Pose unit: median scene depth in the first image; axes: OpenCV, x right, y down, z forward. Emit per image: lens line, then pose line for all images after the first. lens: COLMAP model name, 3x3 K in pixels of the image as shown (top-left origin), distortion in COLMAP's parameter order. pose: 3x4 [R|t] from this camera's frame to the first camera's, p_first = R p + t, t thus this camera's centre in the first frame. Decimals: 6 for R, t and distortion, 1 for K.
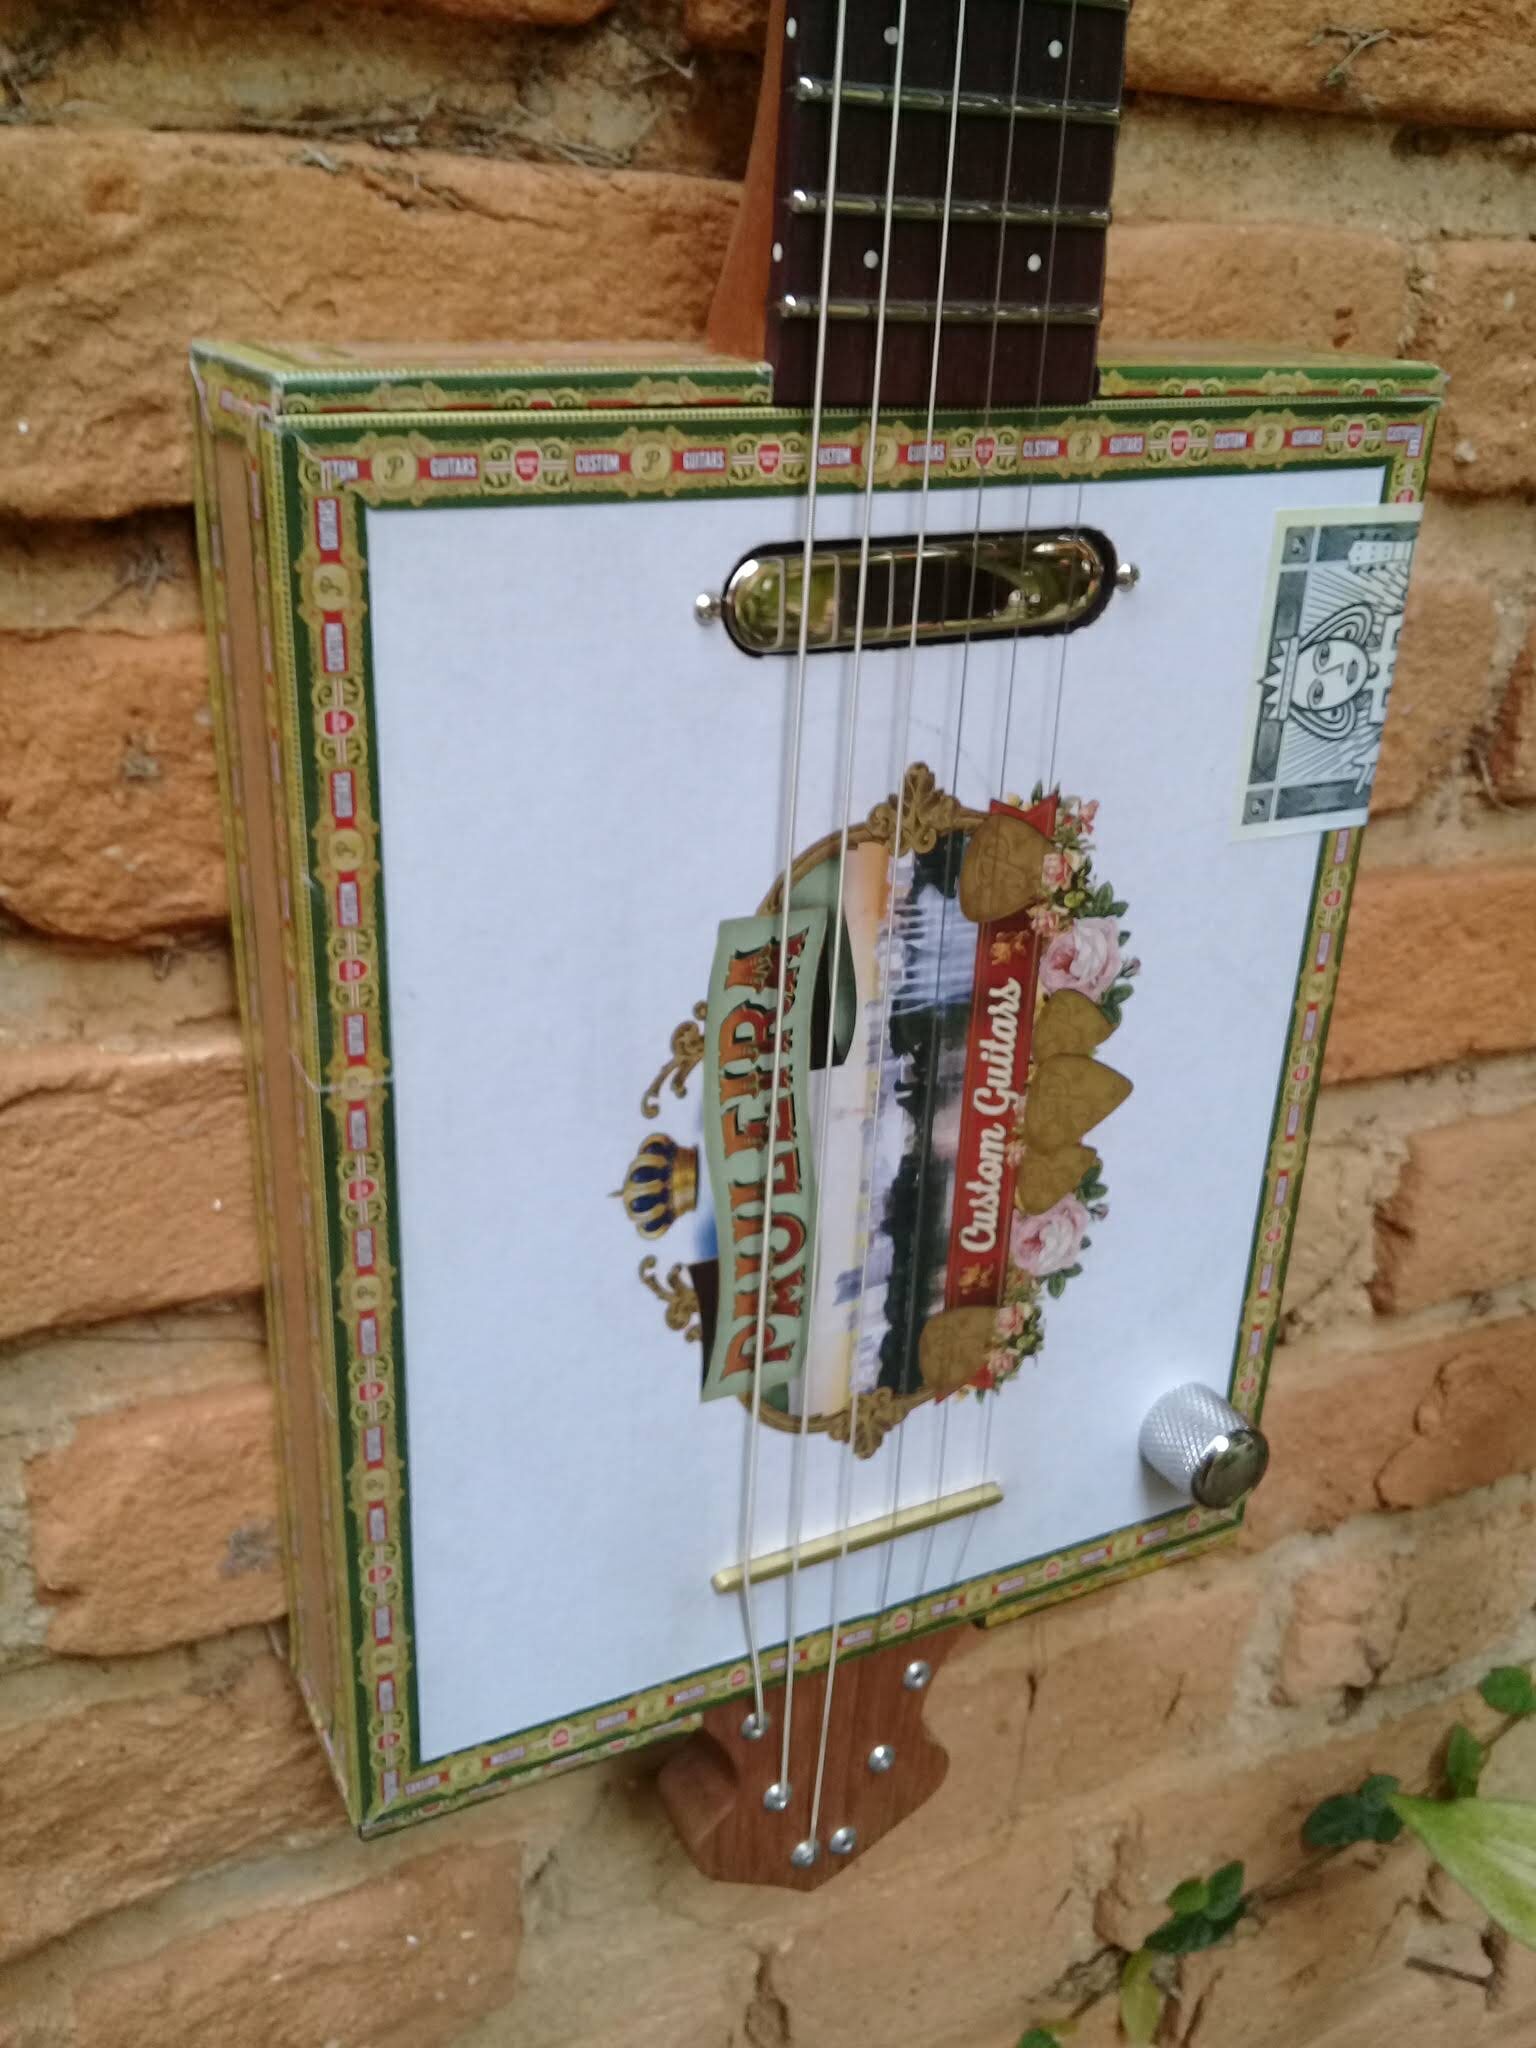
lens RADIAL K [[1870.4, 0, 767.5], [0, 1870.4, 1029.0], [0, 0, 1]] dist [0.012419, 0.000000]
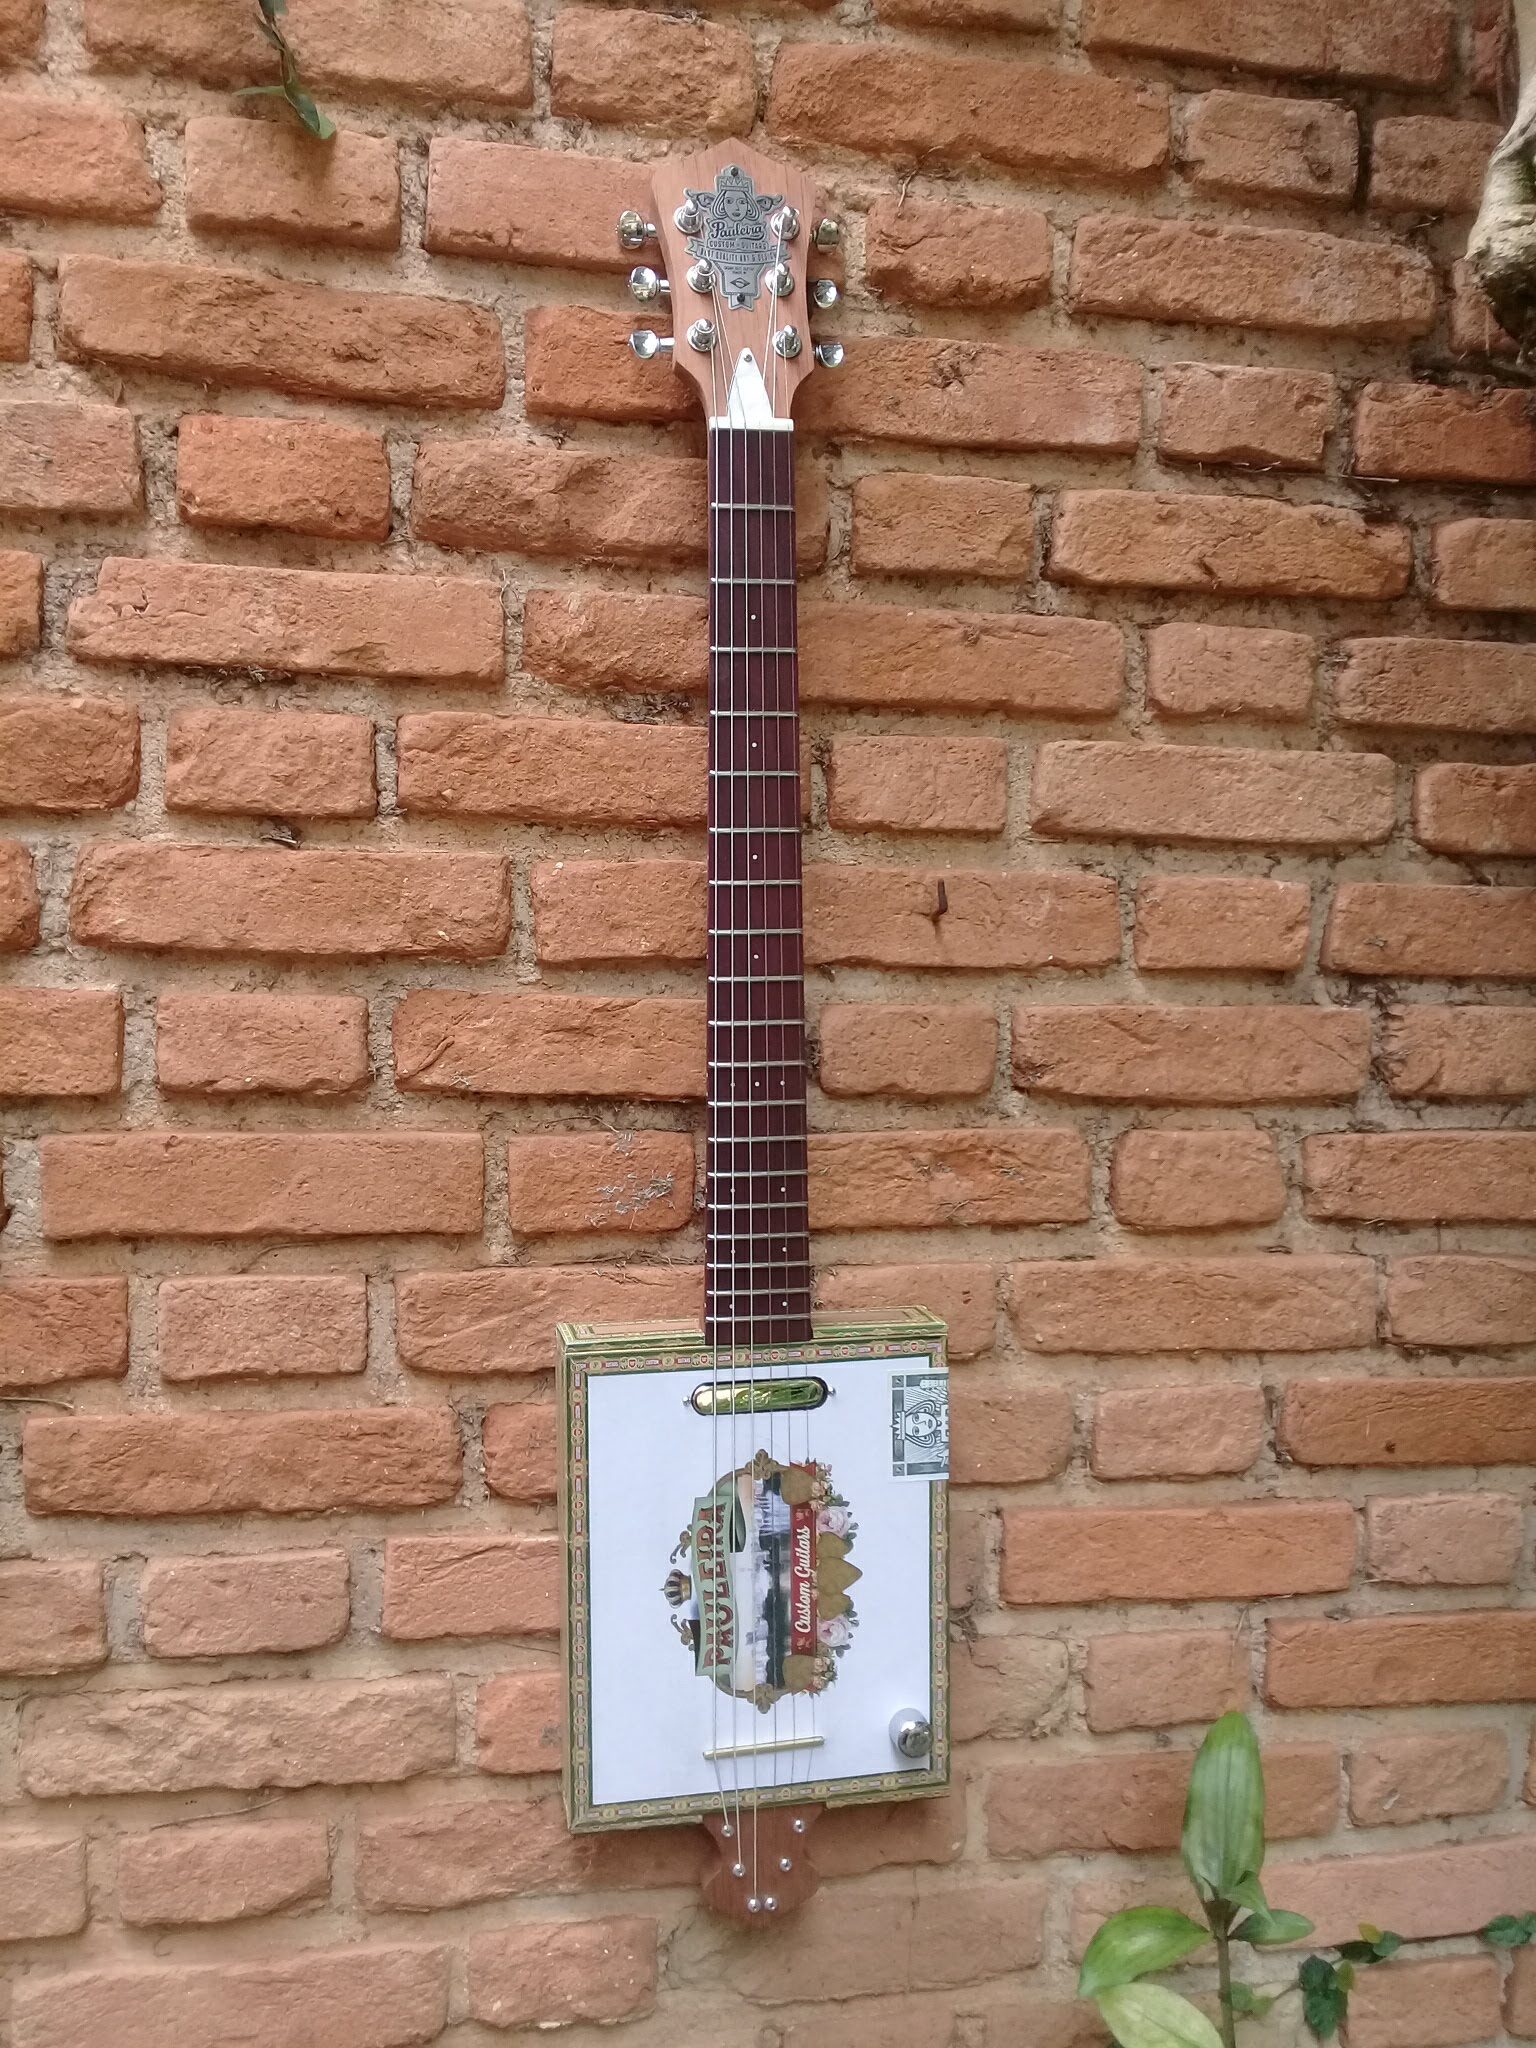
lens RADIAL K [[1870.4, 0, 767.7], [0, 1870.4, 1026.9], [0, 0, 1]] dist [0.012419, 0.000000]
pose [[0.956653, -0.035781, -0.289023, 0.952425], [-0.071550, 0.933129, -0.352349, 0.281061], [0.282303, 0.357756, 0.890121, -1.909810]]
